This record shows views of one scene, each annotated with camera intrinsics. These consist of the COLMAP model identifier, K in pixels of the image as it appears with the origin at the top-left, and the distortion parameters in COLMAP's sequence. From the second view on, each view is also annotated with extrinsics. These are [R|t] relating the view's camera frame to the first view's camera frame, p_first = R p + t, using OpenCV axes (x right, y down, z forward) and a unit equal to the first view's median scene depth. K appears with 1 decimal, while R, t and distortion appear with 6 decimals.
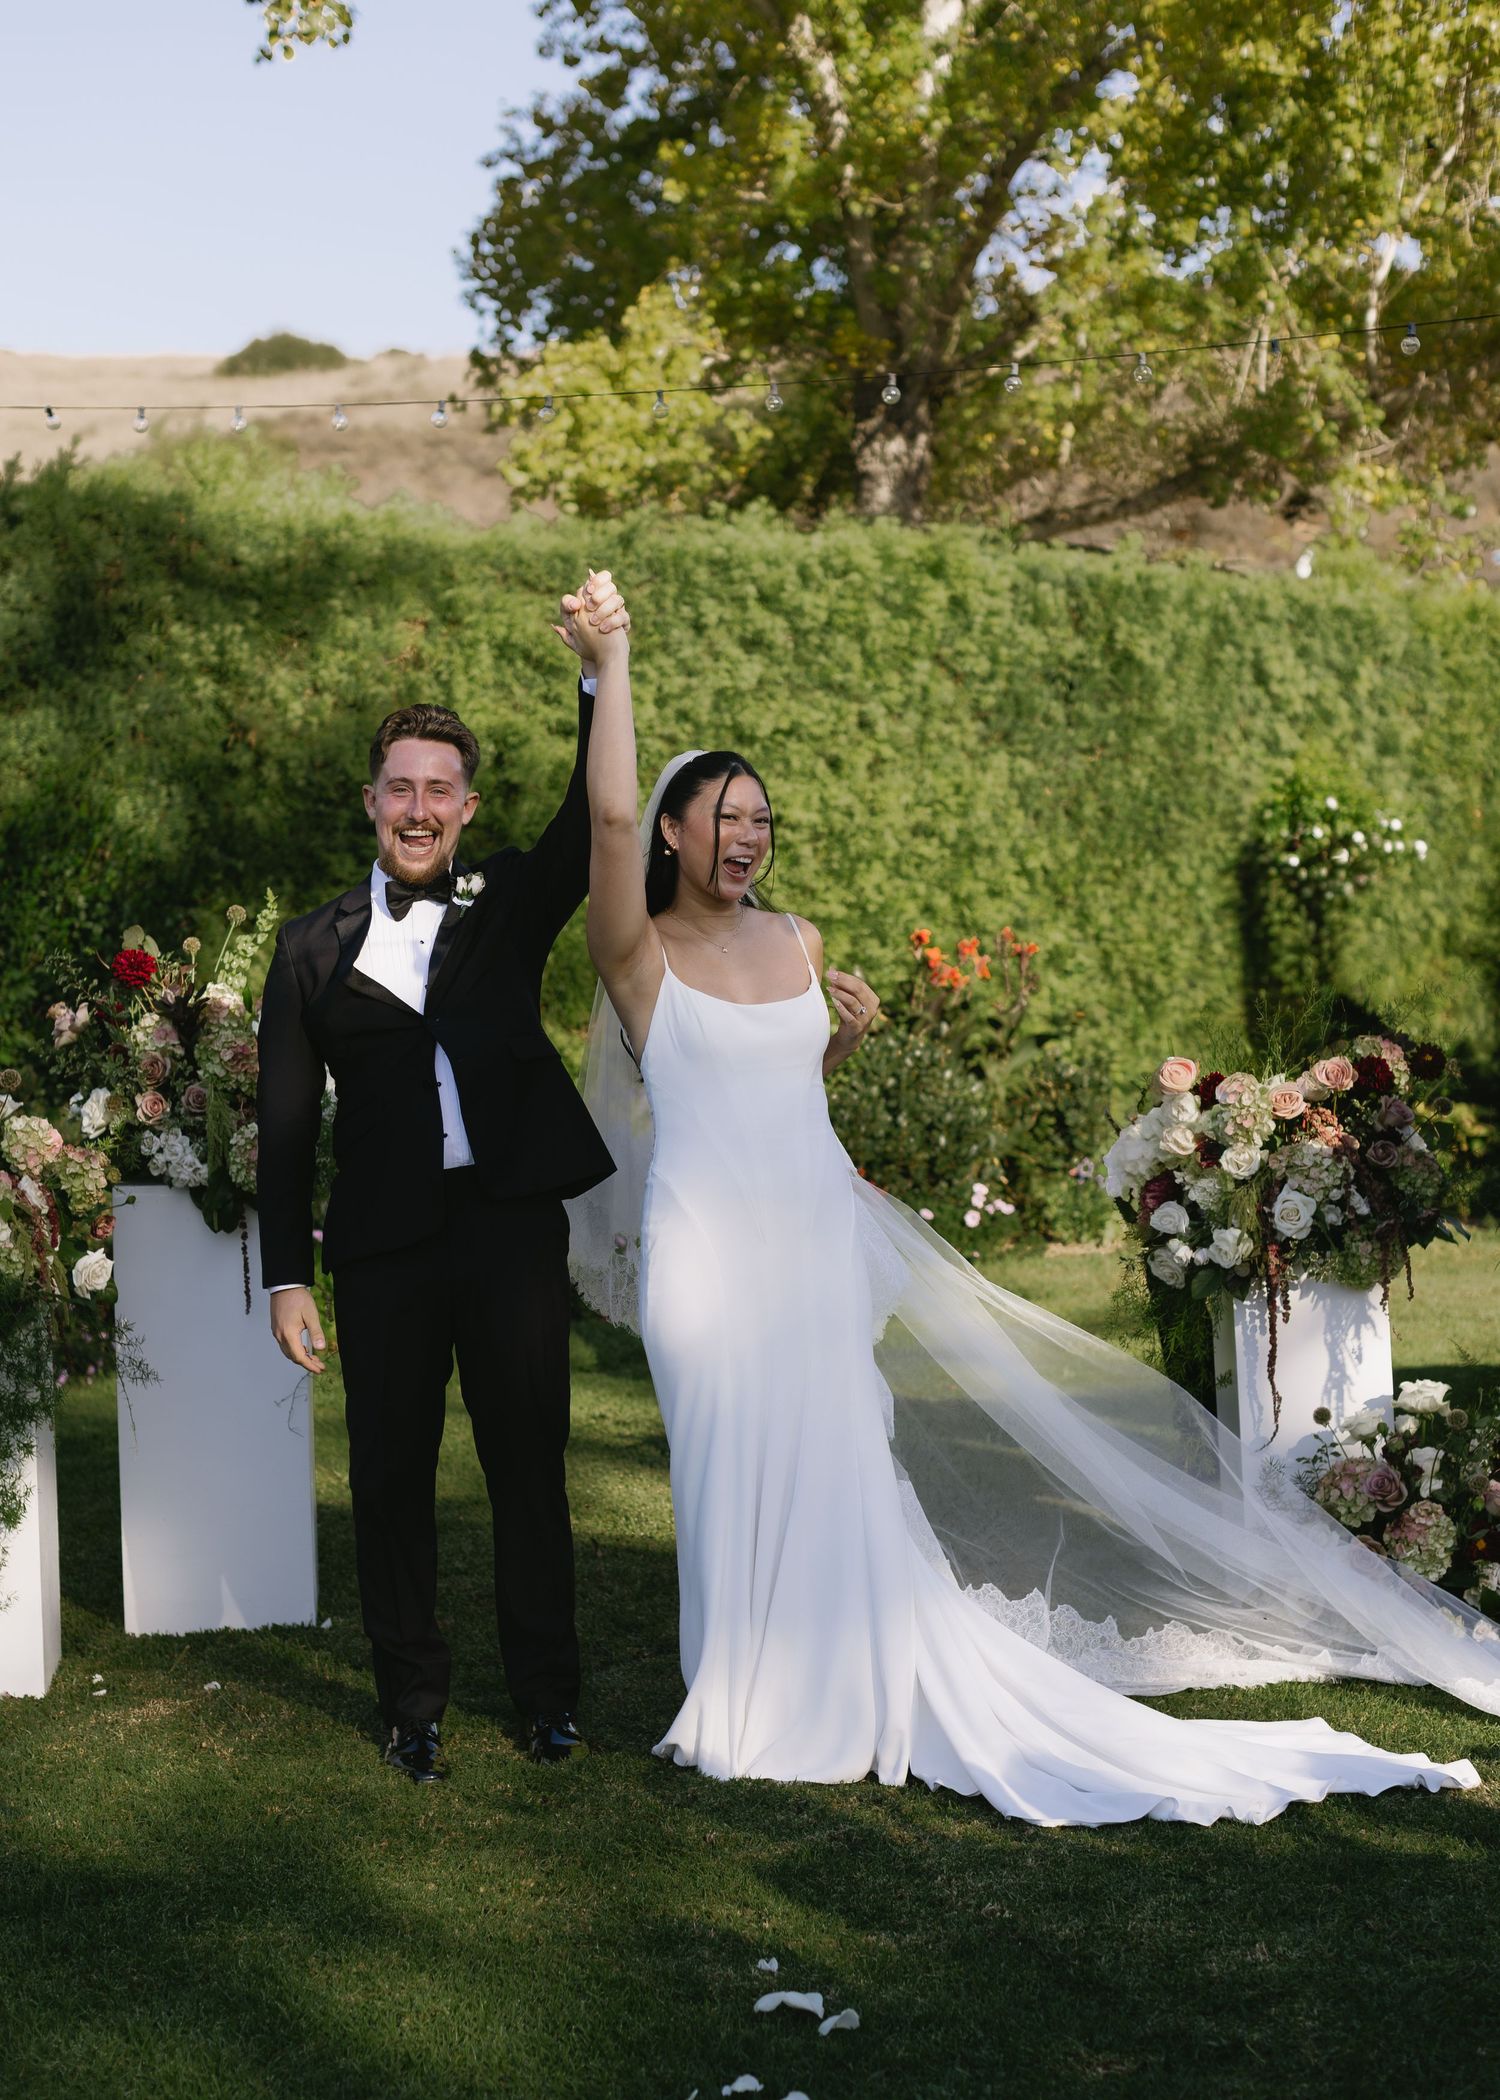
lens RADIAL K [[3800.7, 0, 778.7], [0, 3800.7, 1105.1], [0, 0, 1]] dist [0.027087, 0.024521]
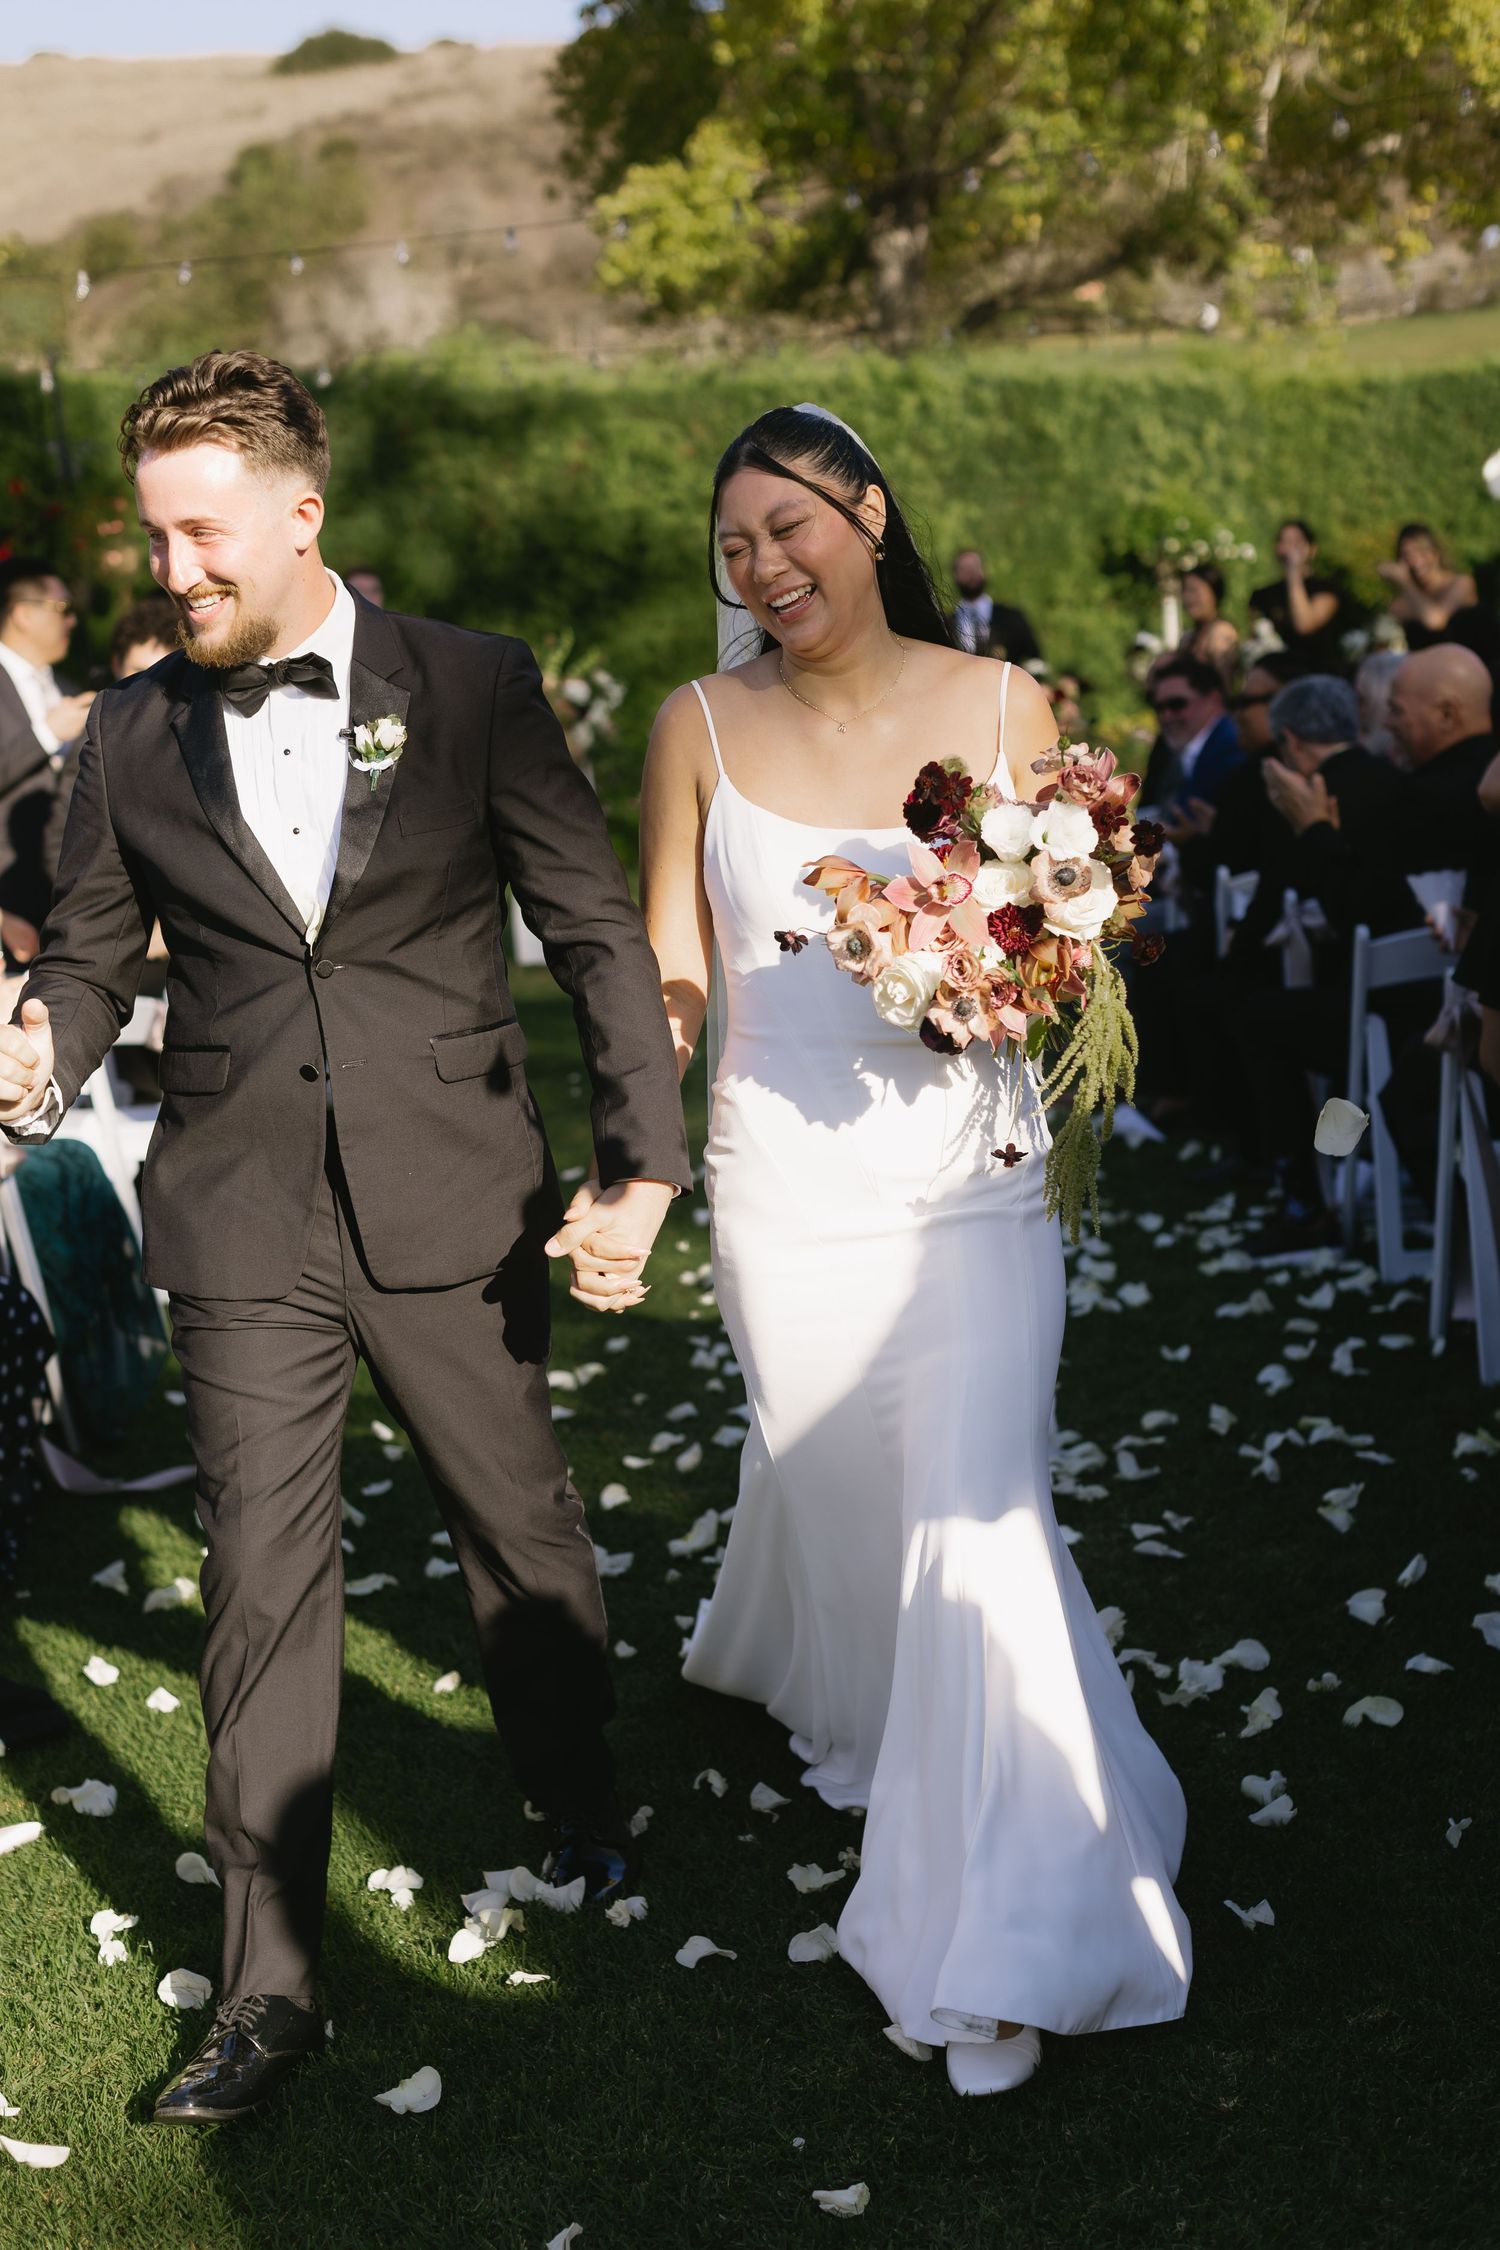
lens RADIAL K [[3766.3, 0, 753.2], [0, 3766.3, 1171.3], [0, 0, 1]] dist [0.020618, 0.078444]
pose [[0.998984, -0.034005, -0.029560, 0.011803], [0.036872, 0.994041, 0.102579, 0.014872], [0.025896, -0.103565, 0.994286, -0.502908]]
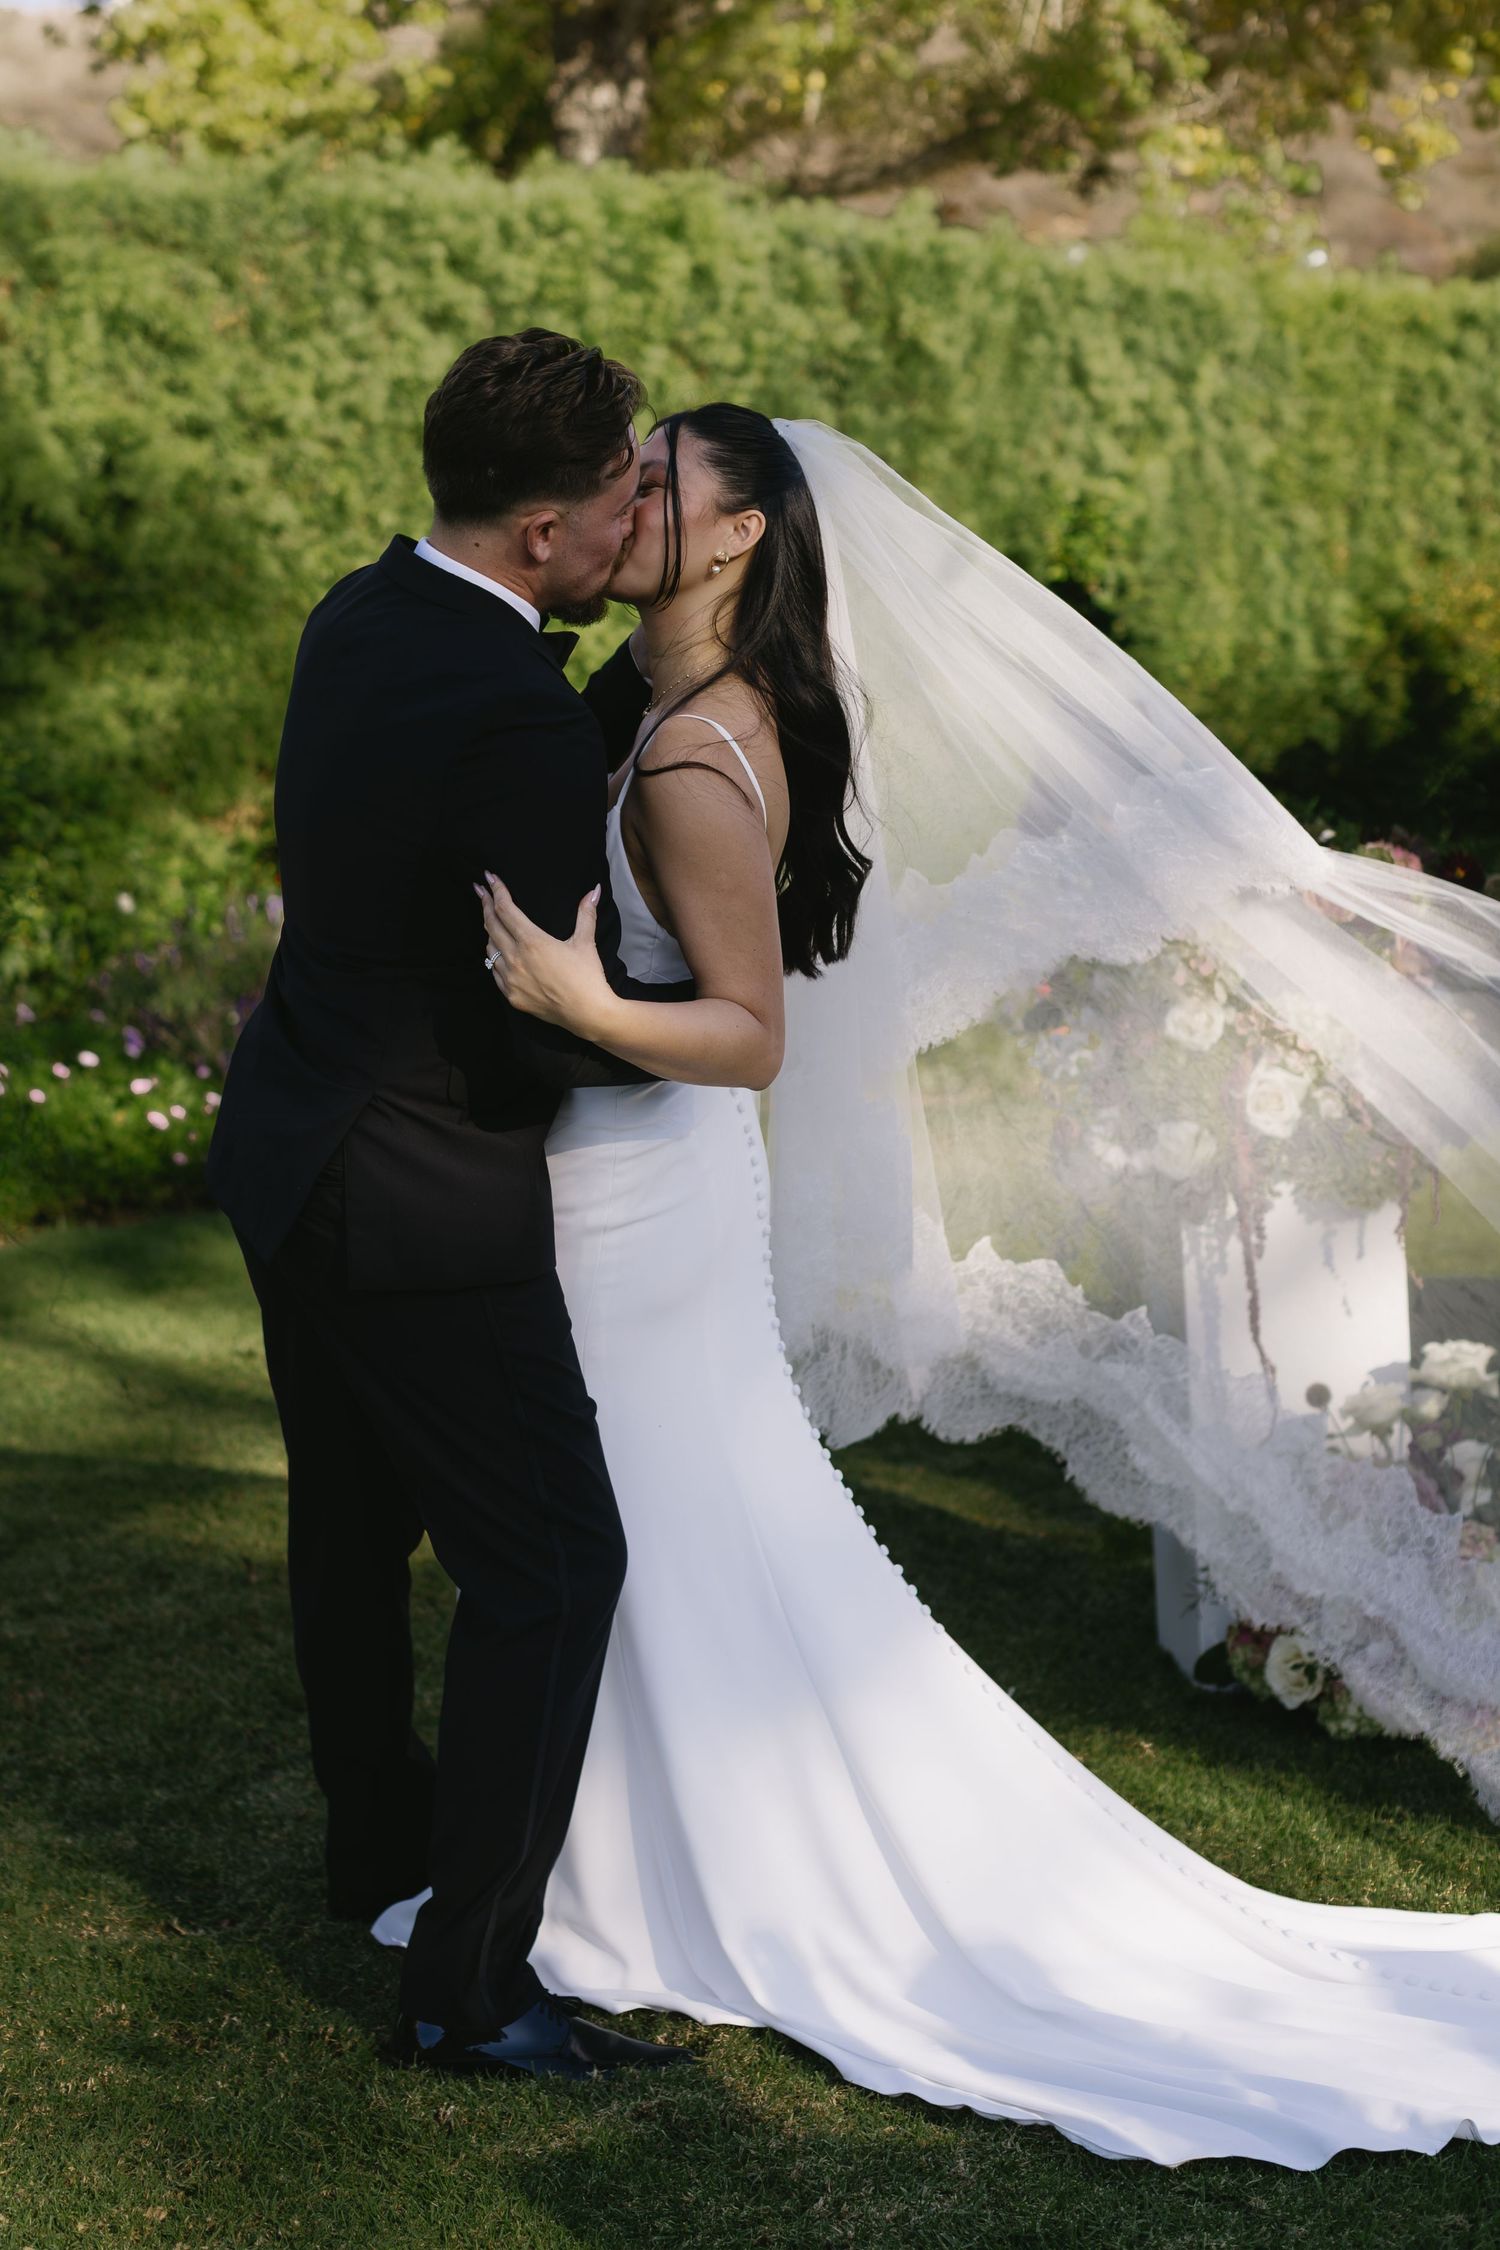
lens RADIAL K [[4456.5, 0, 756.6], [0, 4456.5, 967.0], [0, 0, 1]] dist [0.034653, -0.104732]
pose [[0.997480, 0.002178, 0.070916, -0.005921], [-0.003194, 0.999894, 0.014207, -0.002662], [-0.070878, -0.014397, 0.997381, 0.078620]]
